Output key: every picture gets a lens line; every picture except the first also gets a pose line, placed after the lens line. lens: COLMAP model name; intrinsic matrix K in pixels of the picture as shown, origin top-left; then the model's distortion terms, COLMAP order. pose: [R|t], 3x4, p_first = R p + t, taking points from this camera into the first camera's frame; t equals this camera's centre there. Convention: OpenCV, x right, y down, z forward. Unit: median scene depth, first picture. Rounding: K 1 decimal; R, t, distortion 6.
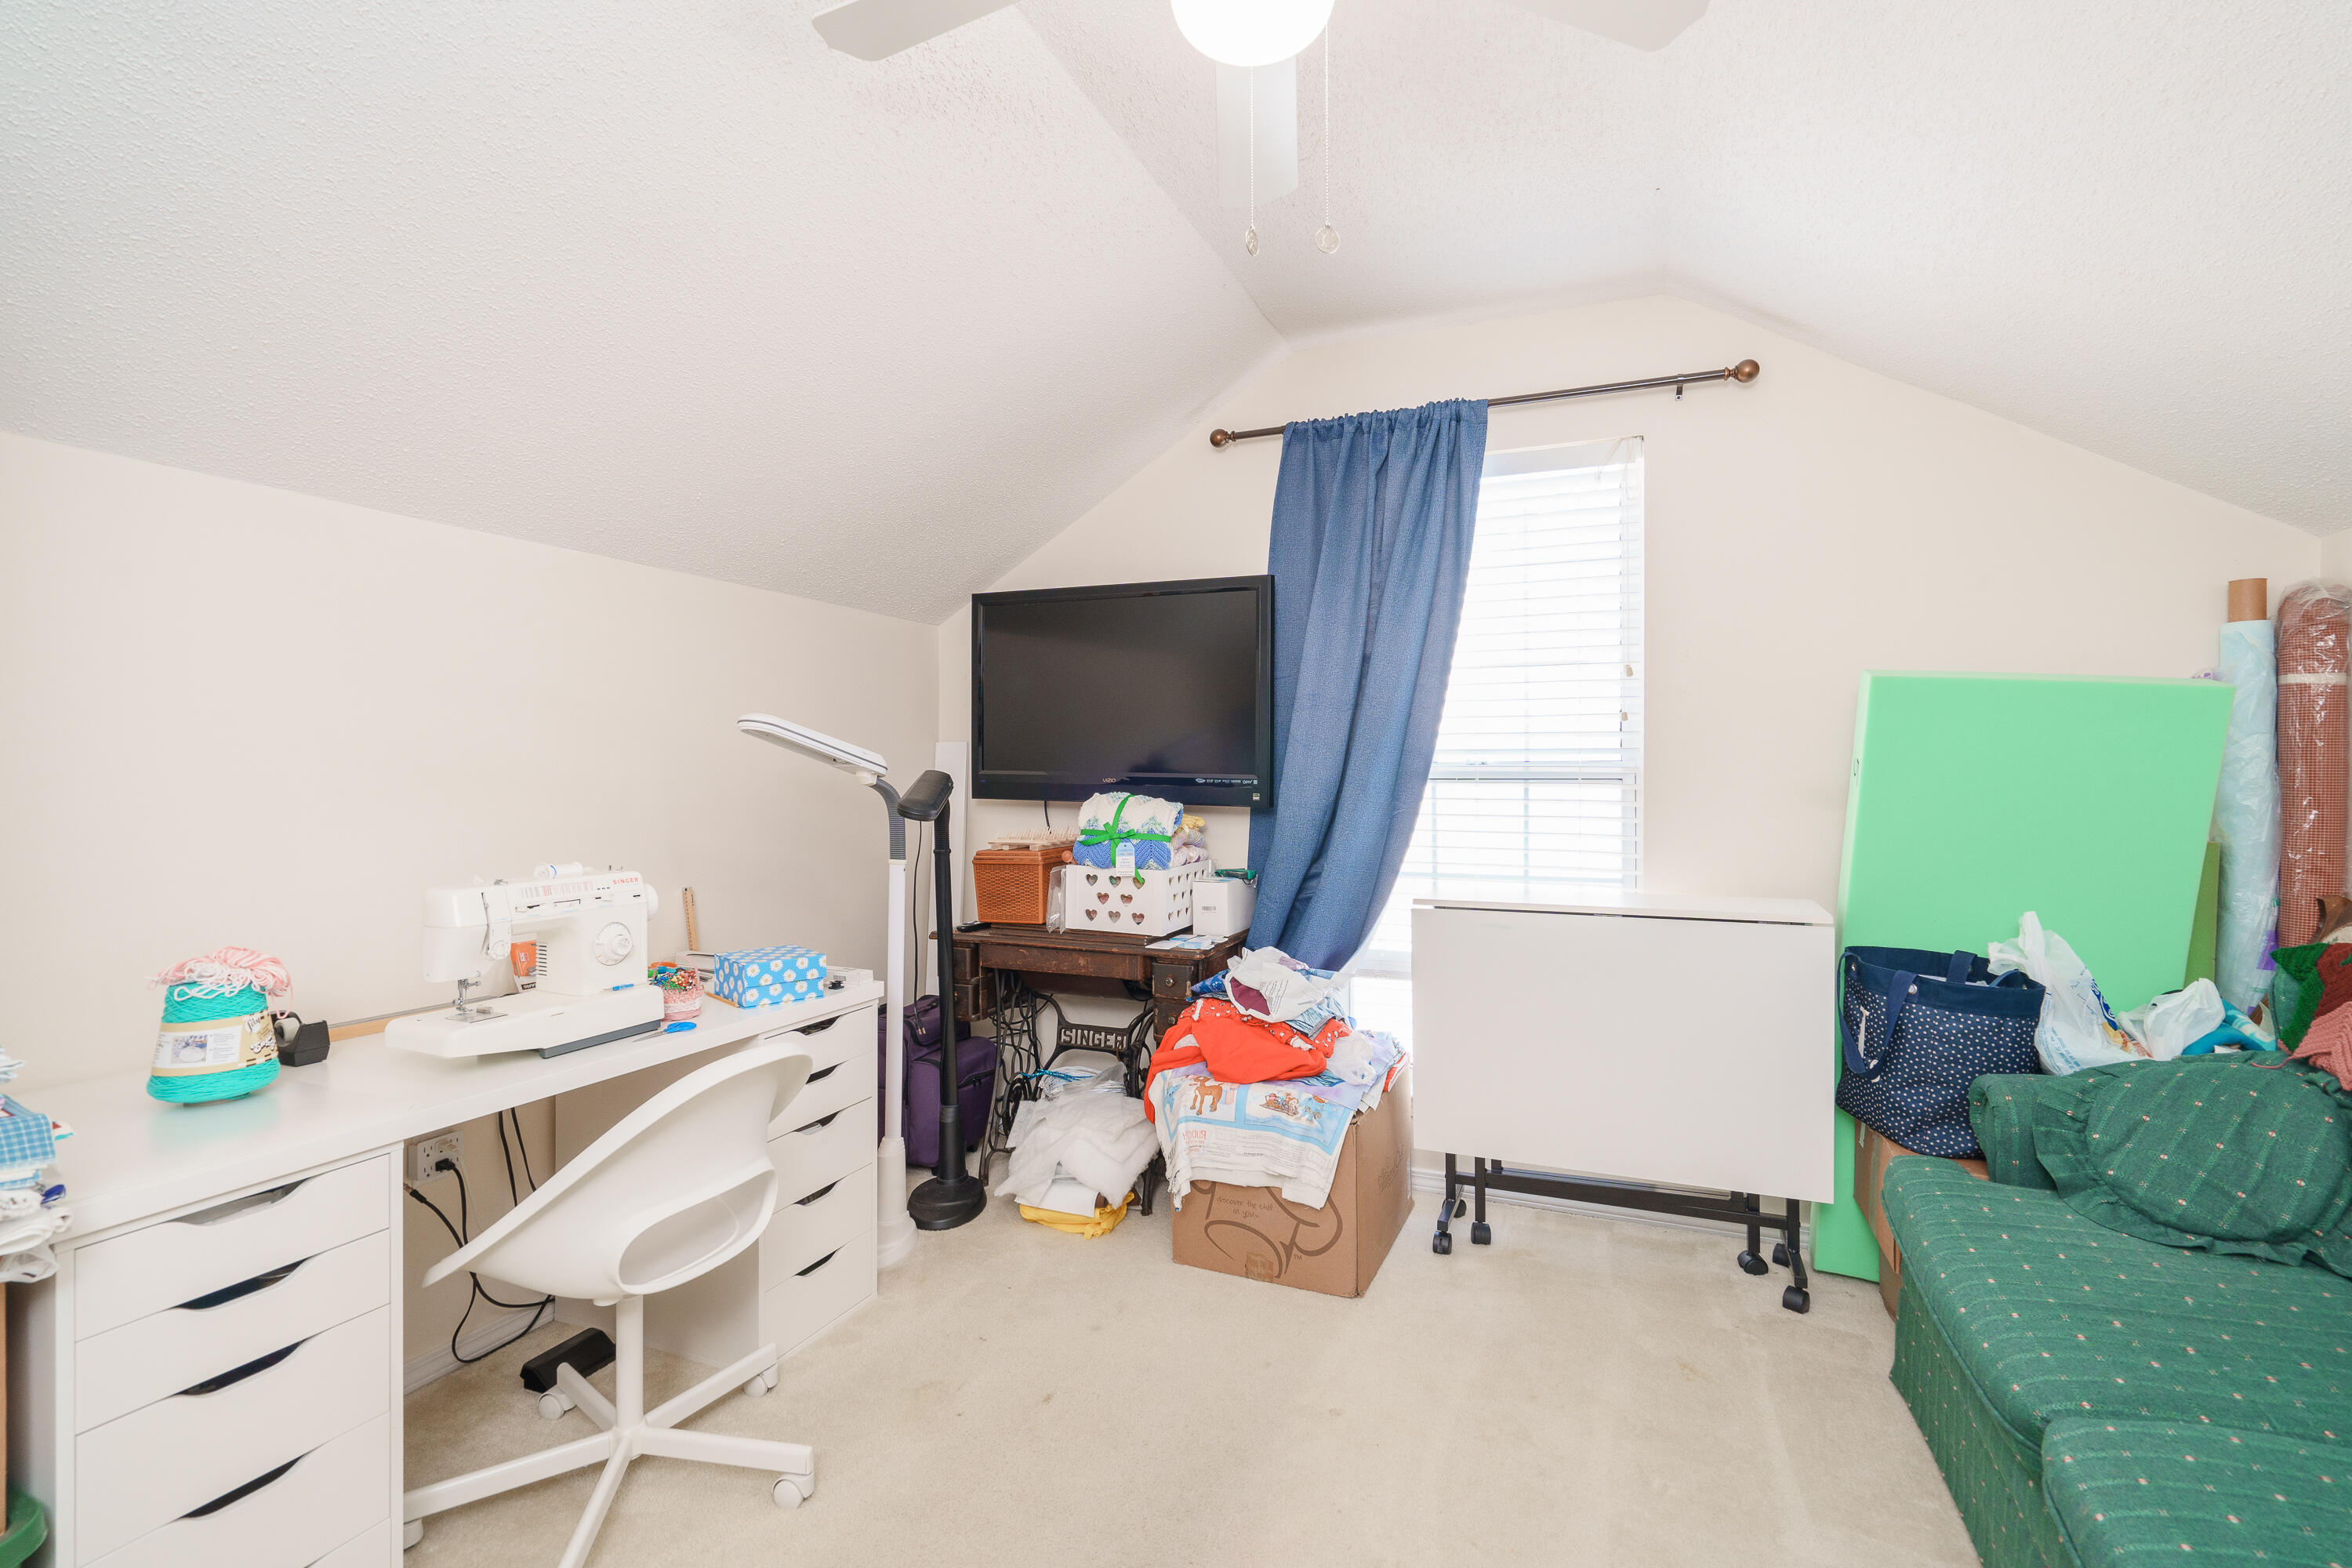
lens RADIAL K [[1069.3, 0, 1178.5], [0, 1069.3, 772.1], [0, 0, 1]] dist [-0.003735, 0.001511]
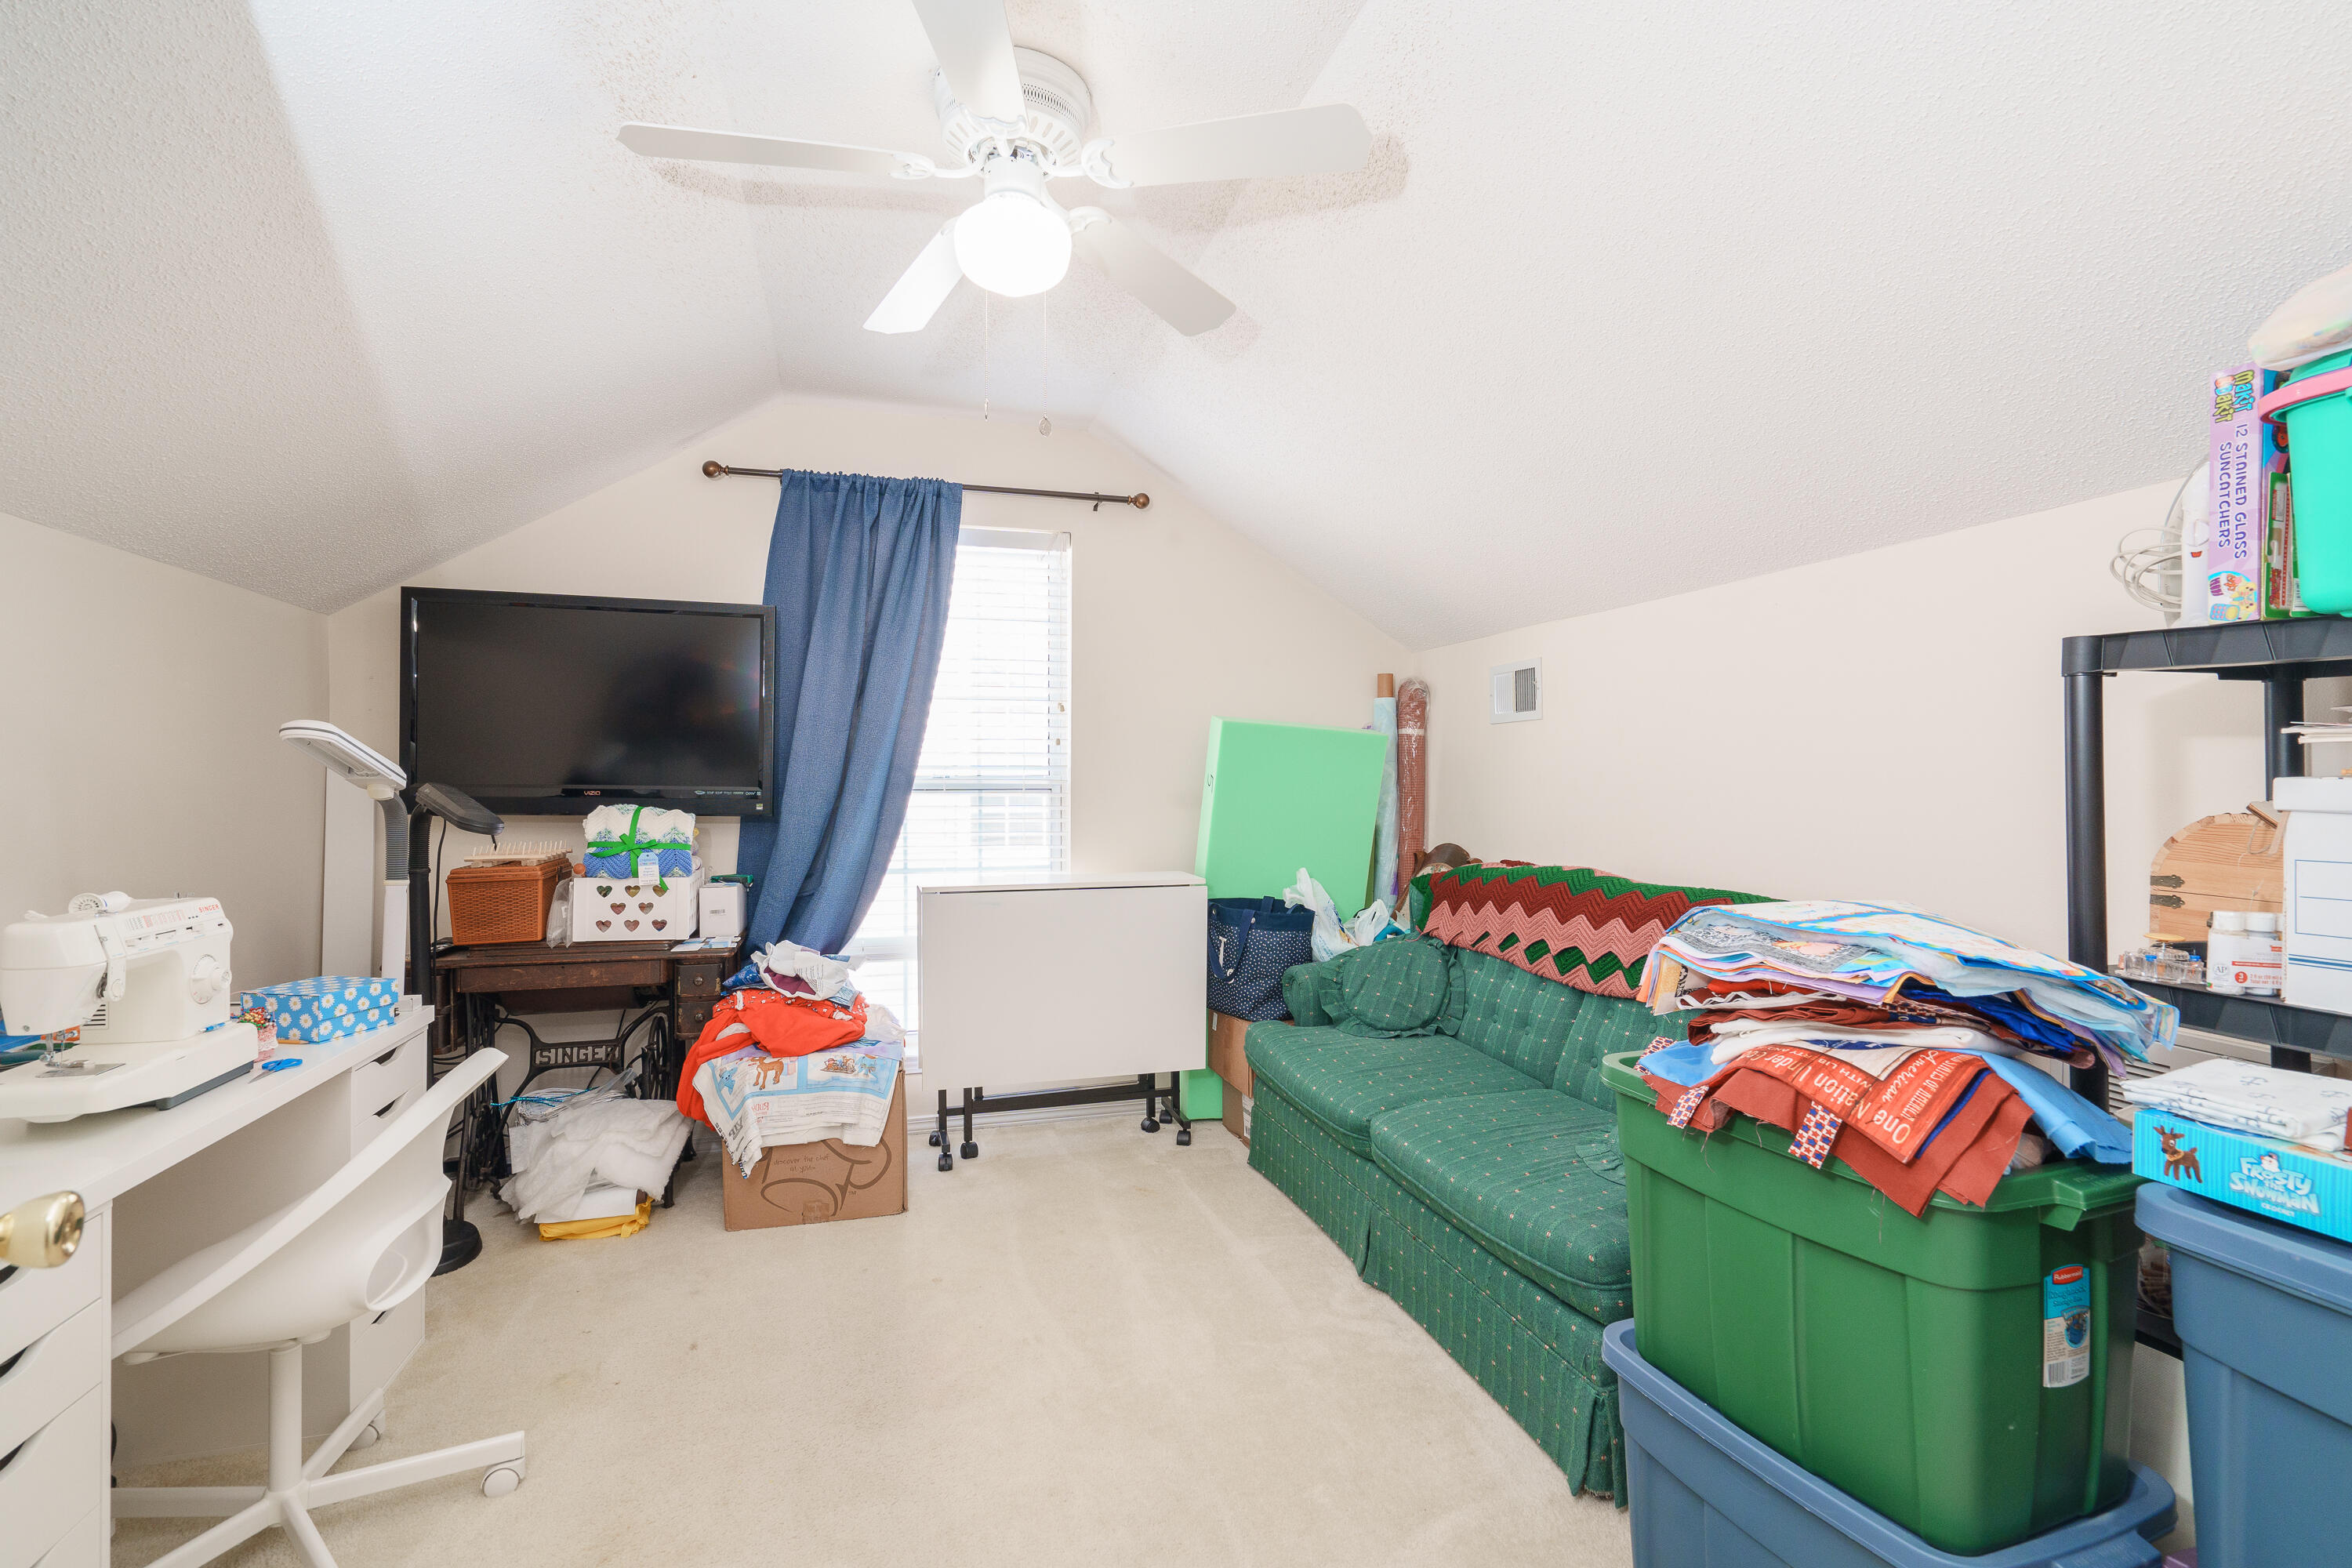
lens RADIAL K [[1067.9, 0, 1178.2], [0, 1067.9, 788.3], [0, 0, 1]] dist [-0.000034, 0.001384]
pose [[0.780674, -0.004265, 0.624924, -0.327719], [0.001440, 0.999986, 0.005026, -0.000880], [-0.624937, -0.003024, 0.780669, -0.143582]]
